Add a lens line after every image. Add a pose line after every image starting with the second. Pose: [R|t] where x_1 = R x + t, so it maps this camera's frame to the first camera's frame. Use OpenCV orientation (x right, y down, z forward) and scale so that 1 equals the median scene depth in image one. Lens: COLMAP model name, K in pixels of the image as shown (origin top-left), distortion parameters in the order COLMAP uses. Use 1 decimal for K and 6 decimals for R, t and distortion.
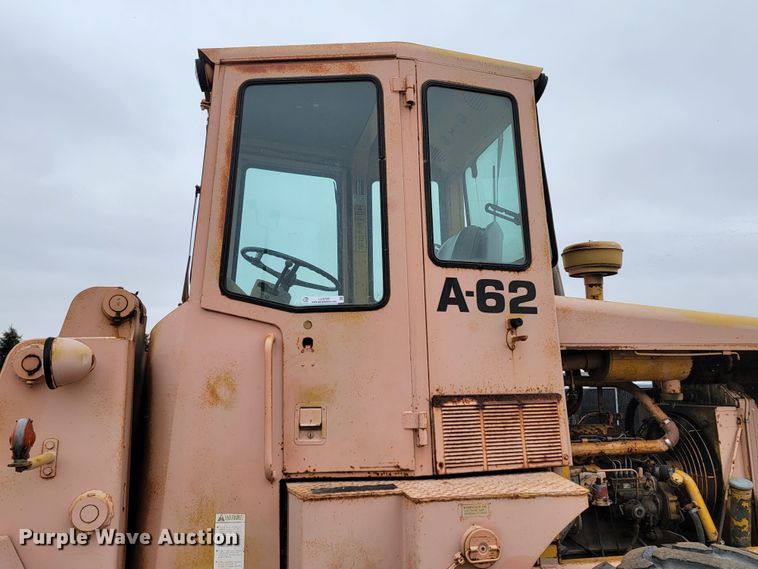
lens RADIAL K [[626.5, 0, 379.0], [0, 626.5, 284.5], [0, 0, 1]] dist [0.063851, -0.011330]
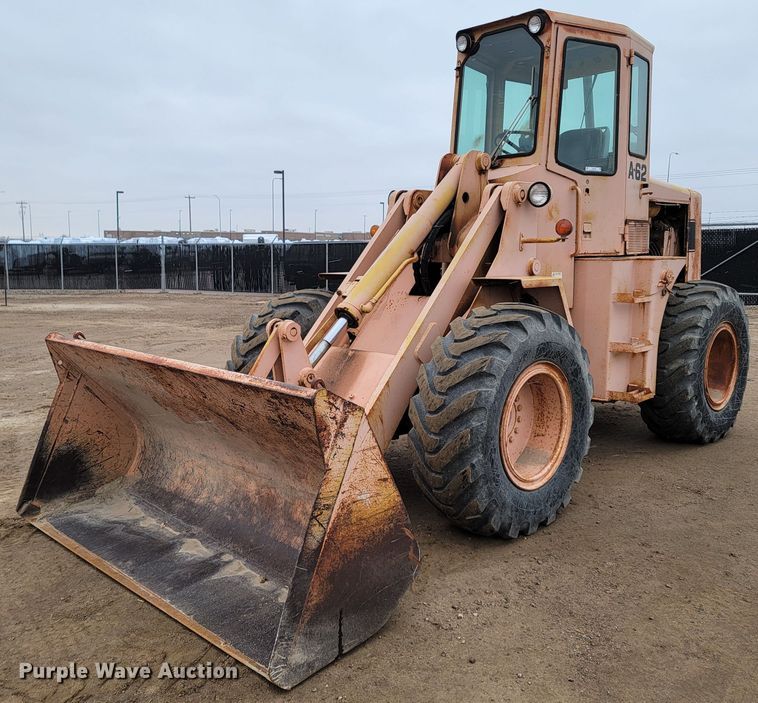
lens RADIAL K [[688.9, 0, 379.0], [0, 688.9, 351.5], [0, 0, 1]] dist [0.092832, -0.131841]
pose [[0.859974, -0.060415, 0.506750, -1.767005], [-0.095652, 0.956290, 0.276334, 0.031167], [-0.501294, -0.286112, 0.816605, -0.609578]]
